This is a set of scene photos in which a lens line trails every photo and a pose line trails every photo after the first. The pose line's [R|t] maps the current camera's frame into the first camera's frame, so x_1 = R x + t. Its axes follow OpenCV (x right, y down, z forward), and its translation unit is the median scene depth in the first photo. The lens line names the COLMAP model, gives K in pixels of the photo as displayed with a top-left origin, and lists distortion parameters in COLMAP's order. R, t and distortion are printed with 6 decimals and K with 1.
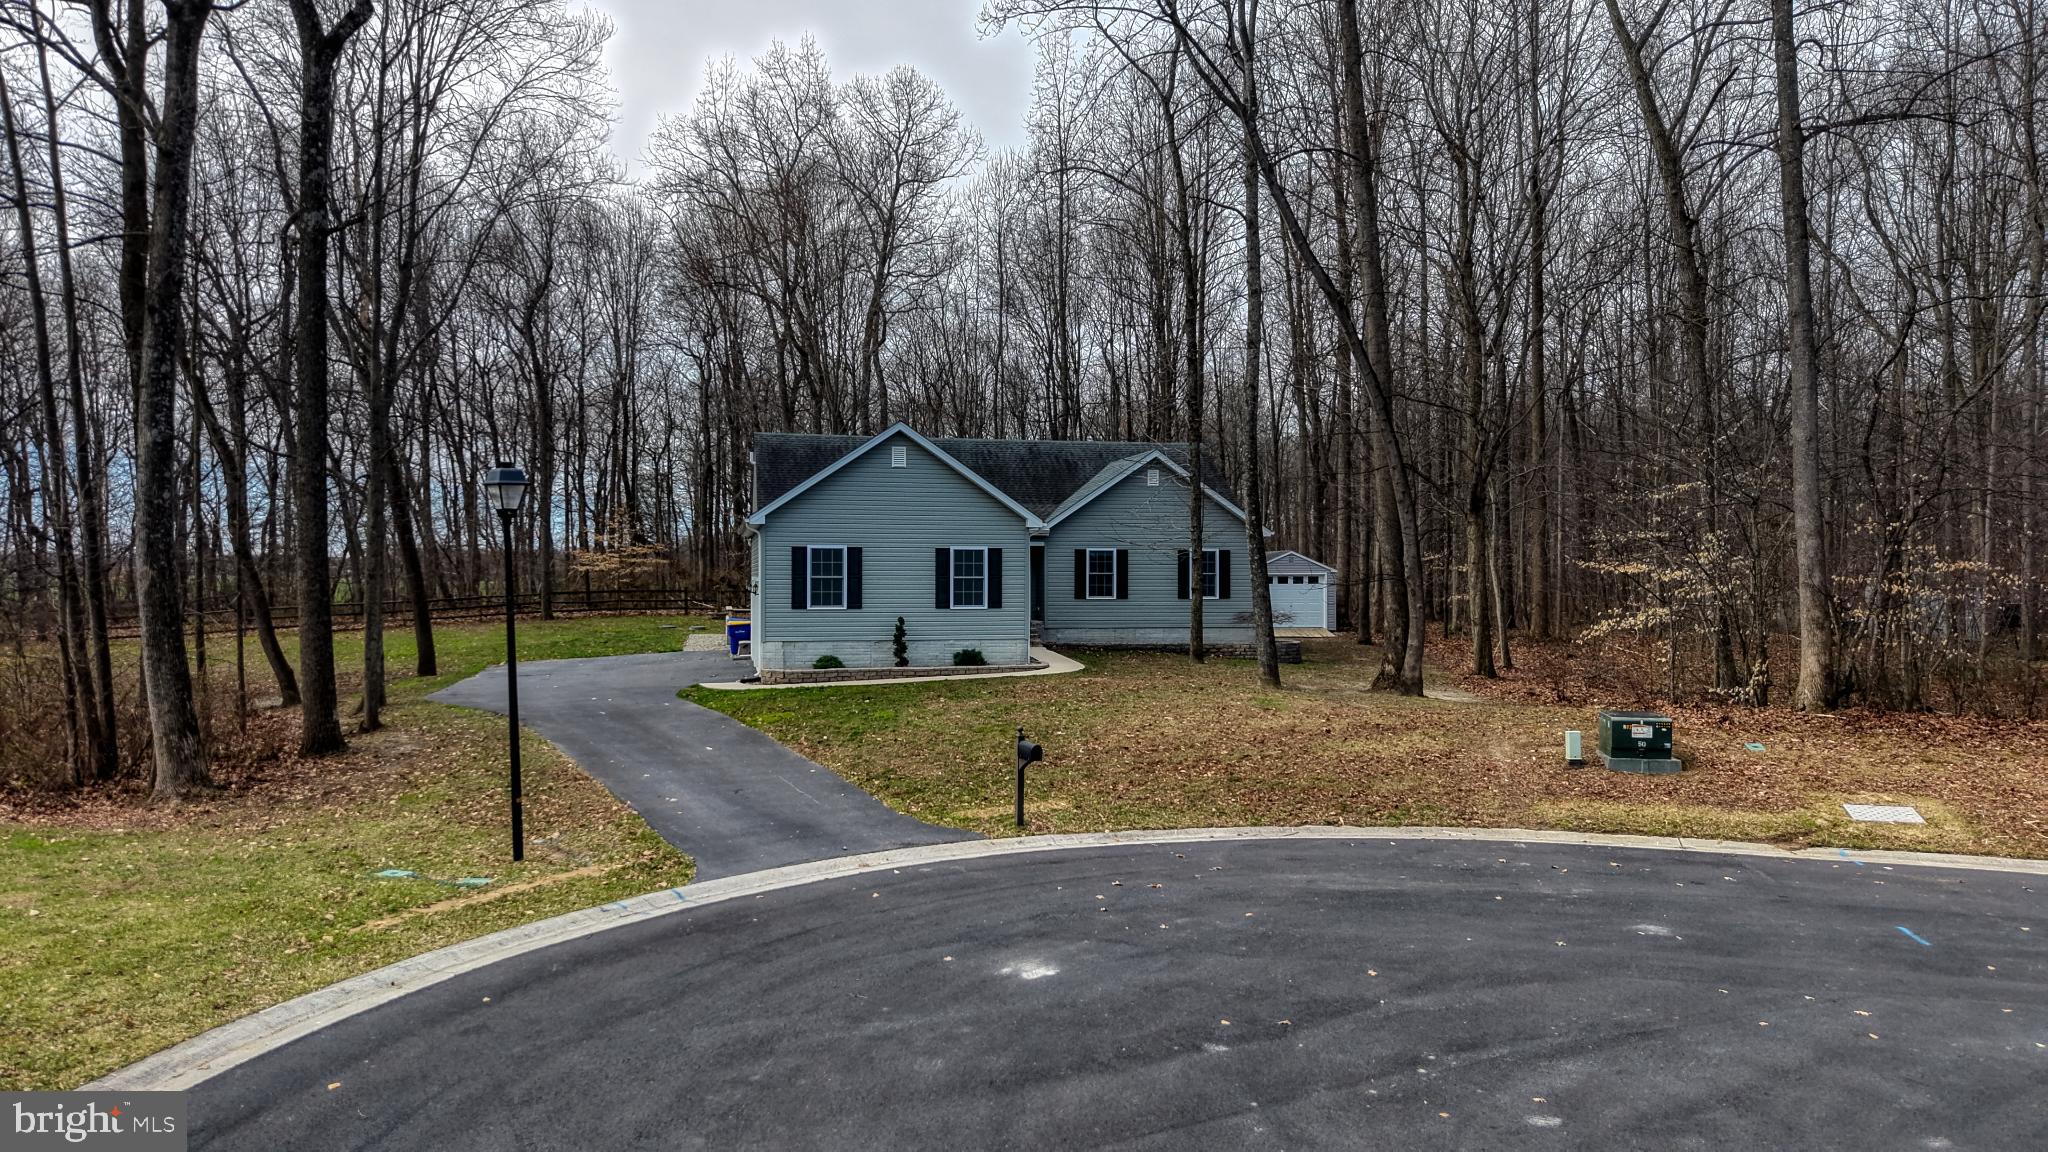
lens RADIAL K [[1363.2, 0, 1005.0], [0, 1363.2, 566.2], [0, 0, 1]] dist [0.032072, -0.039146]
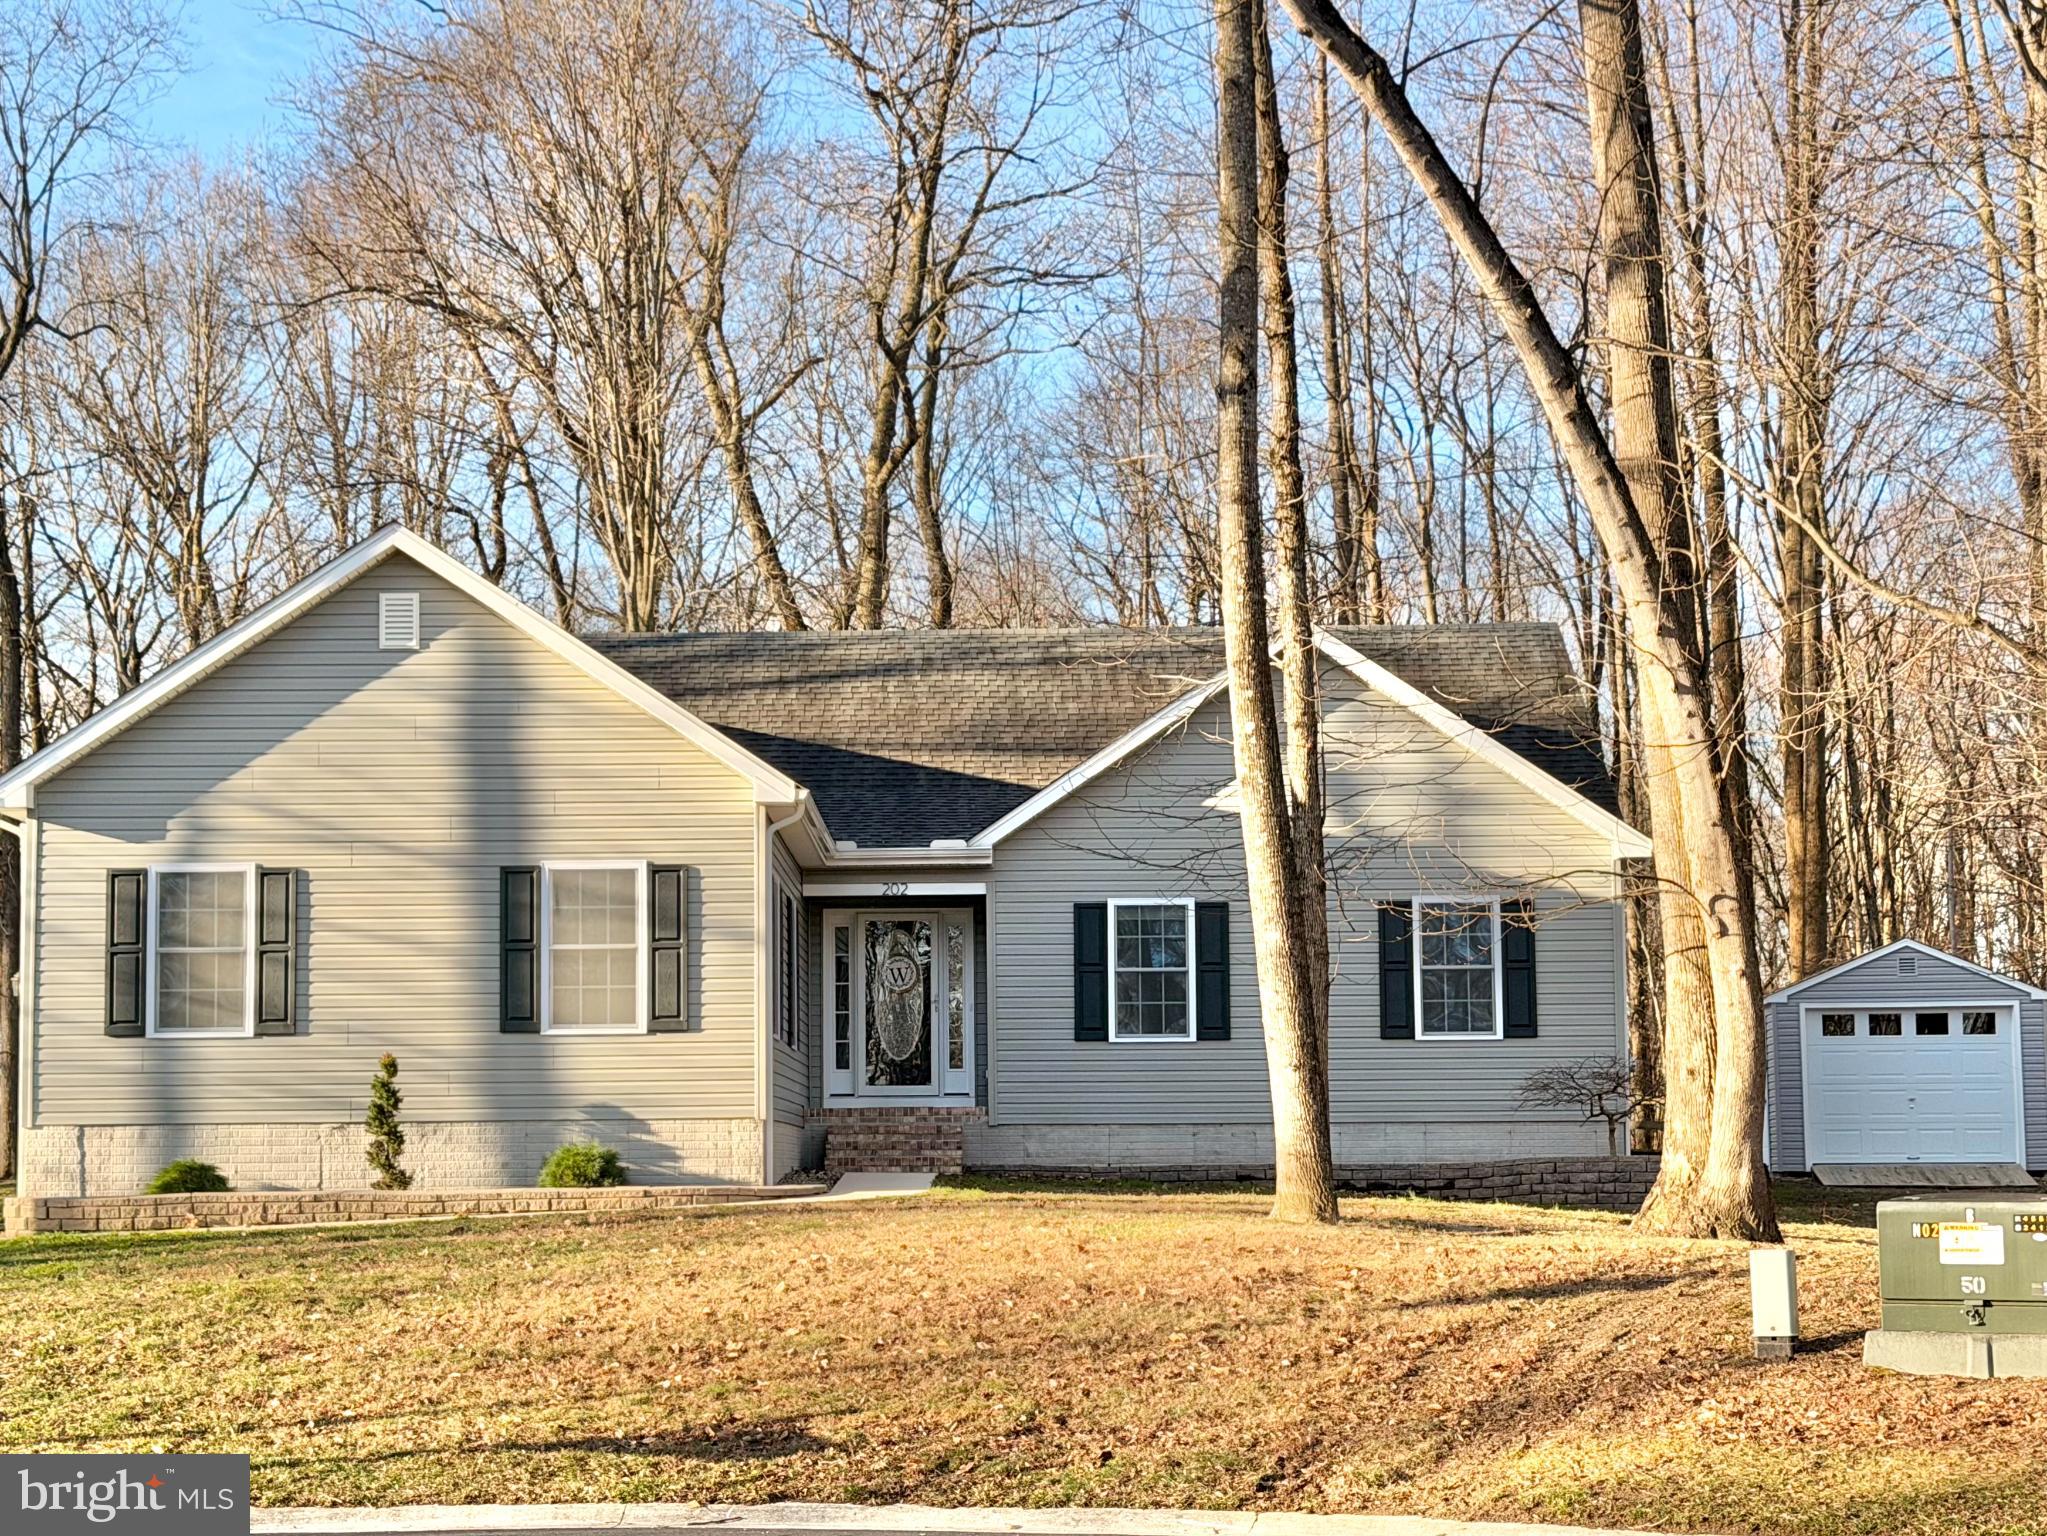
lens RADIAL K [[3608.3, 0, 1010.6], [0, 3608.3, 780.5], [0, 0, 1]] dist [0.135919, 0.000000]
pose [[0.979119, -0.033040, -0.200583, 0.280675], [0.012648, 0.994693, -0.102105, 0.065246], [0.202892, 0.097436, 0.974341, 0.084439]]
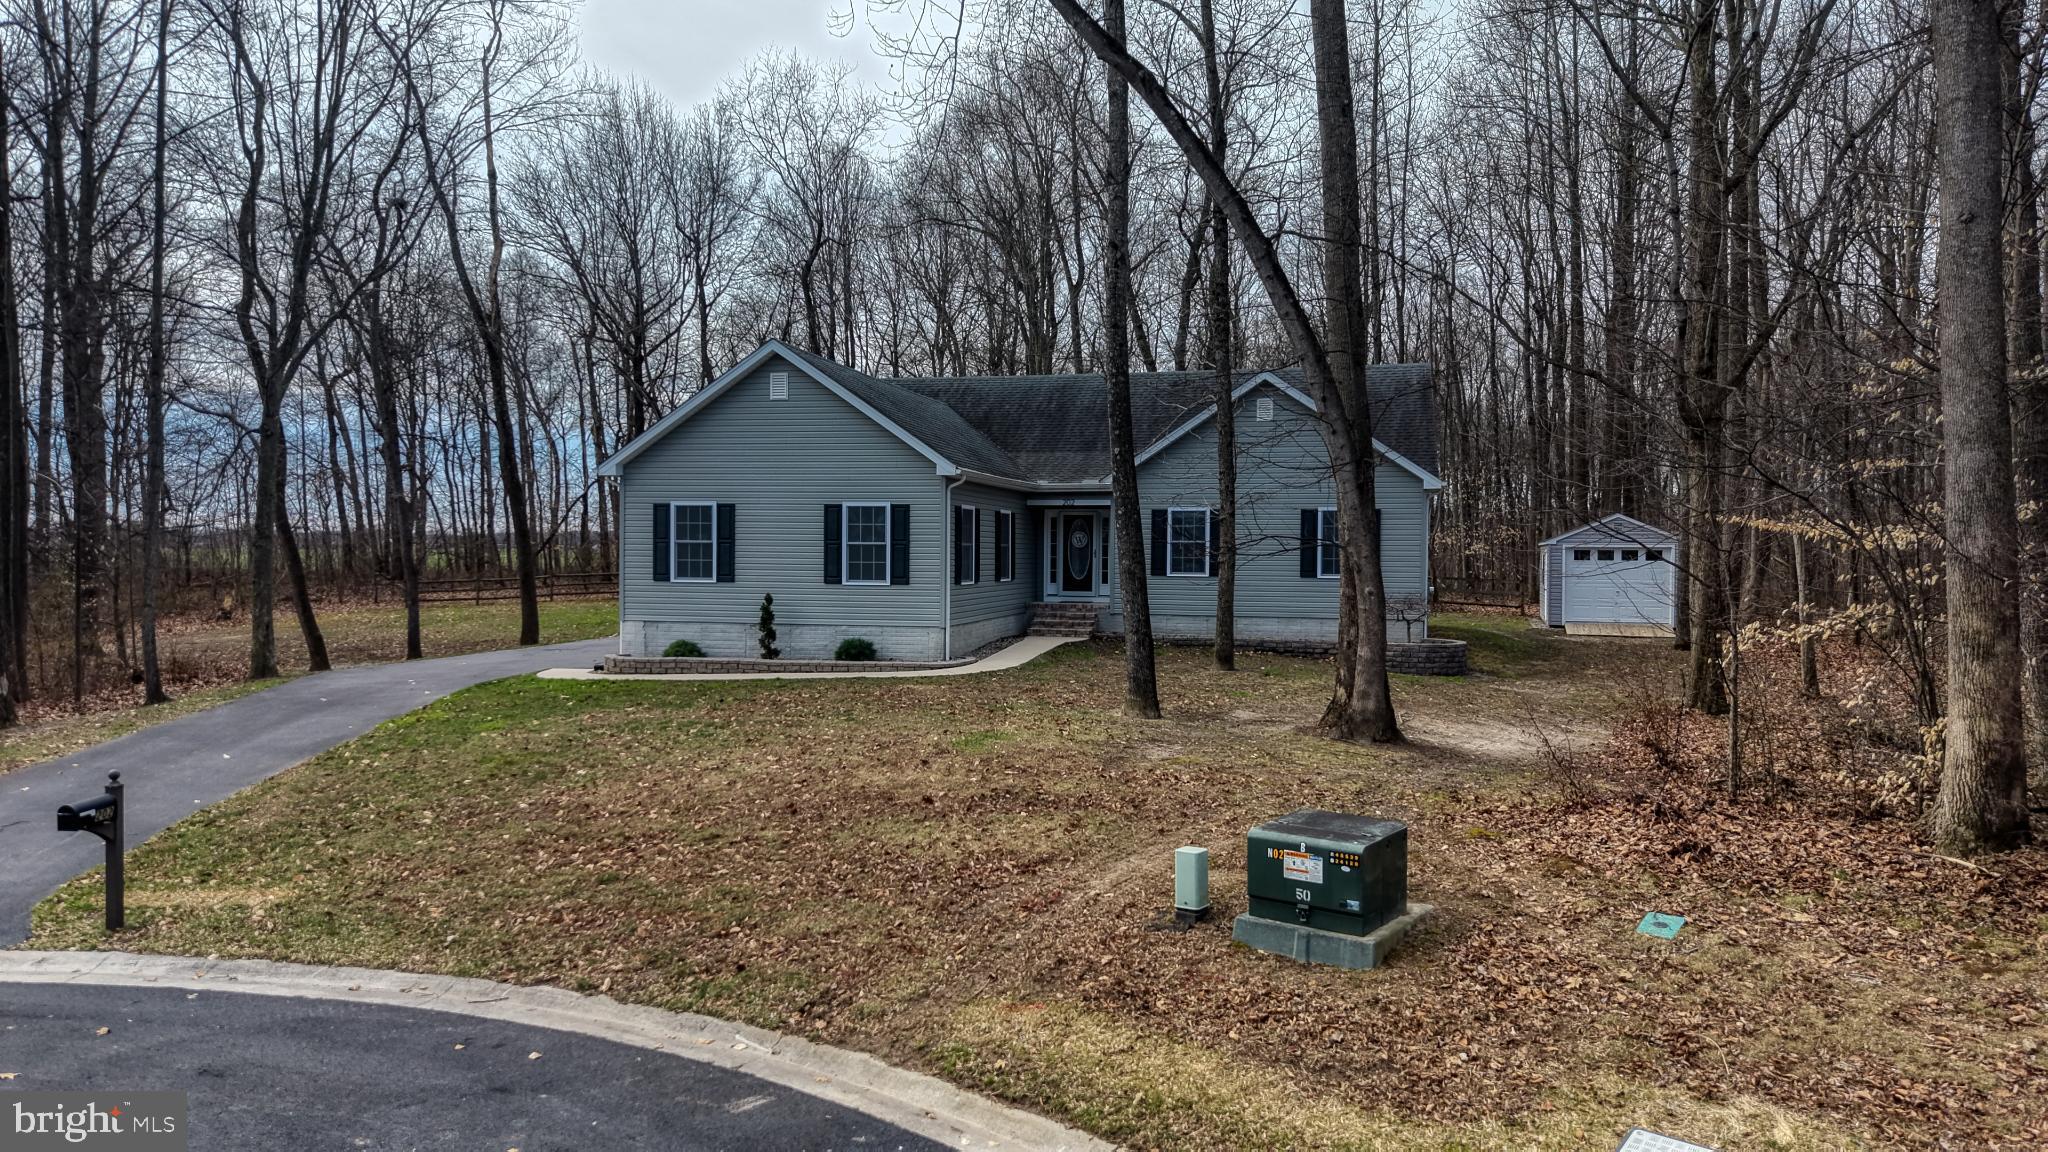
lens RADIAL K [[1363.2, 0, 1027.9], [0, 1363.2, 569.4], [0, 0, 1]] dist [0.032072, -0.039146]
pose [[0.902724, 0.011230, -0.430075, 0.385726], [-0.003353, 0.999813, 0.019069, 0.008221], [0.430208, -0.015772, 0.902592, 0.365606]]
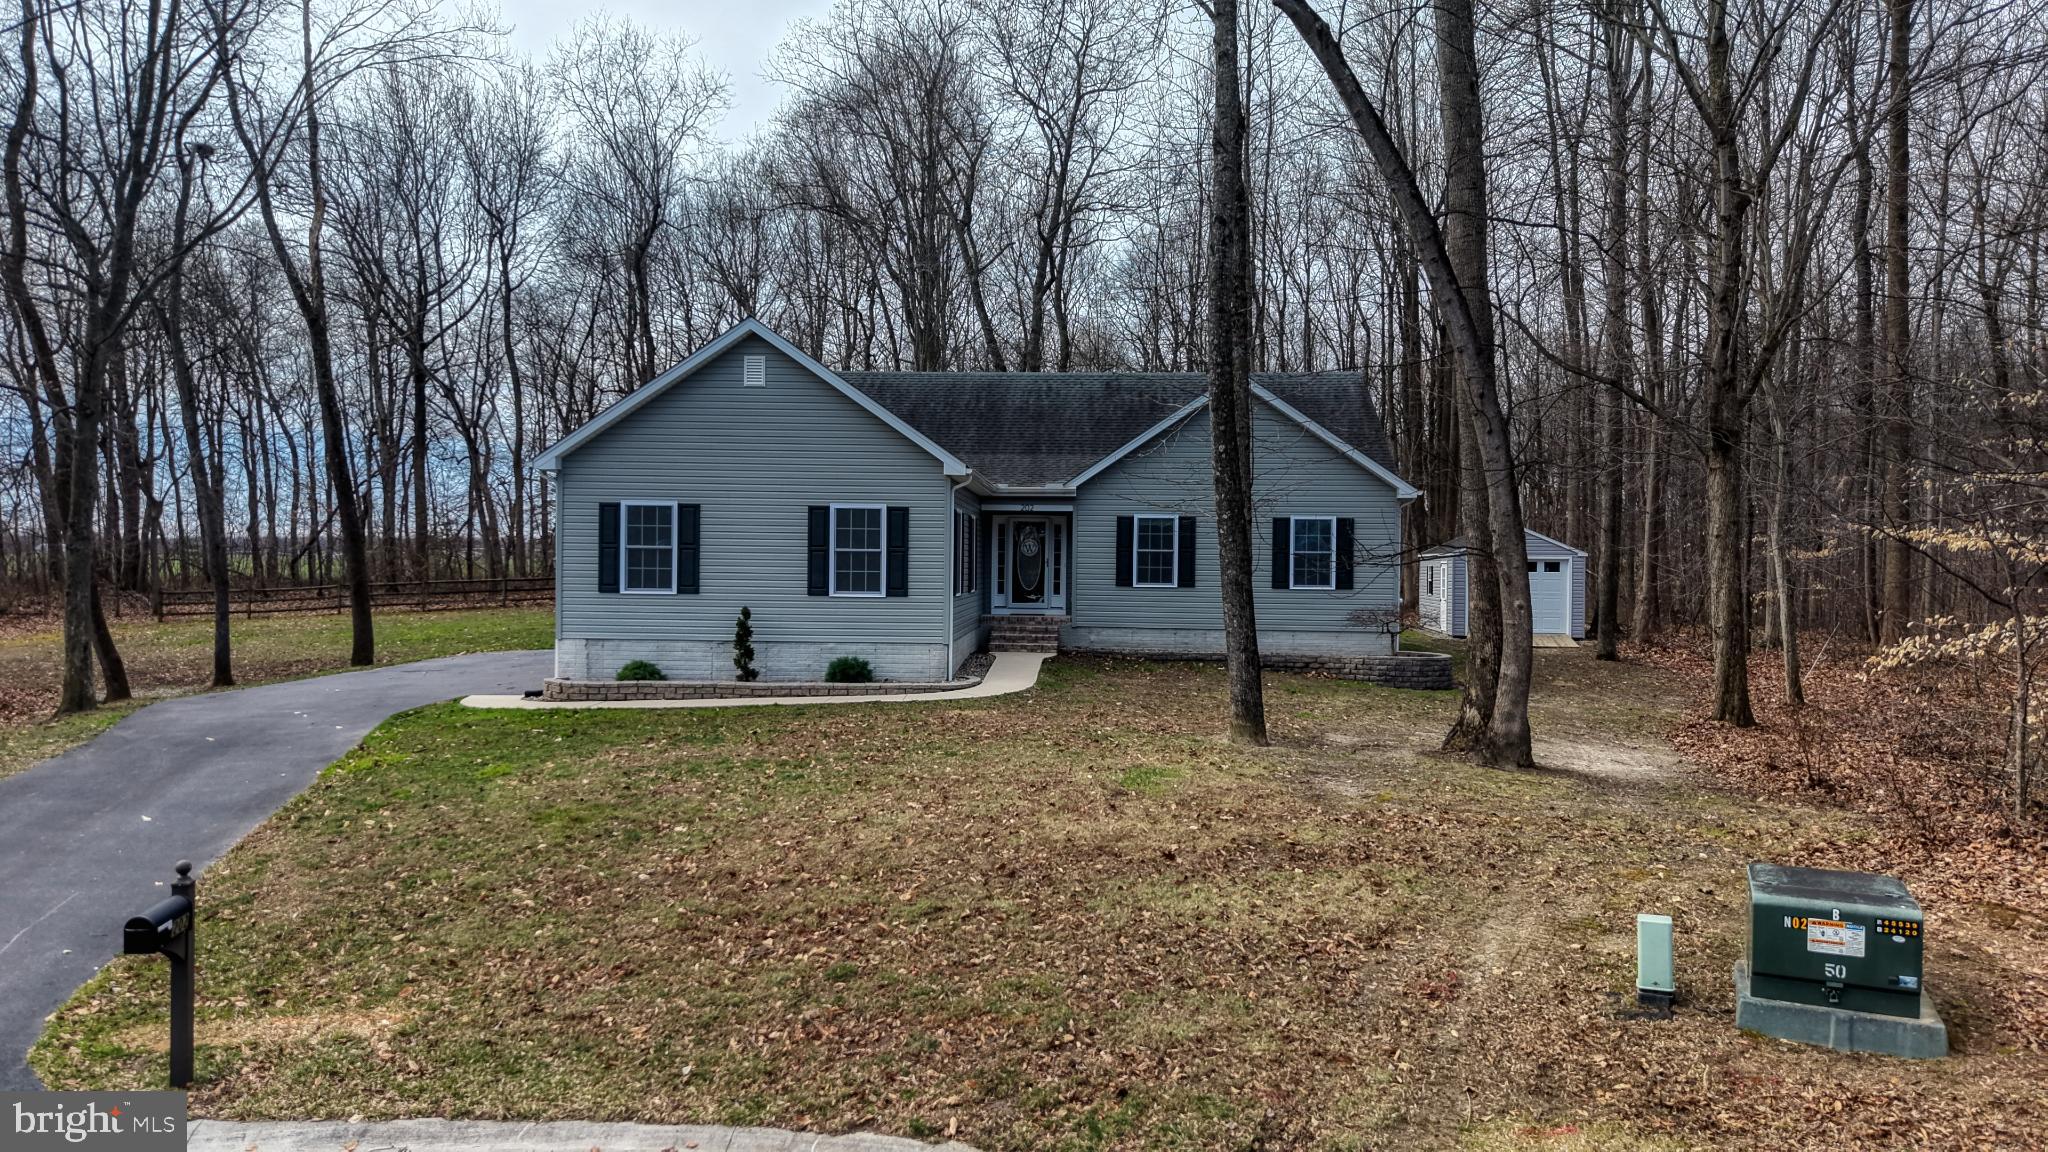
lens RADIAL K [[1363.2, 0, 1019.6], [0, 1363.2, 566.0], [0, 0, 1]] dist [0.032072, -0.039146]
pose [[0.966322, 0.010740, -0.257111, 0.227632], [-0.008816, 0.999924, 0.008634, 0.009803], [0.257184, -0.006076, 0.966343, 0.379380]]
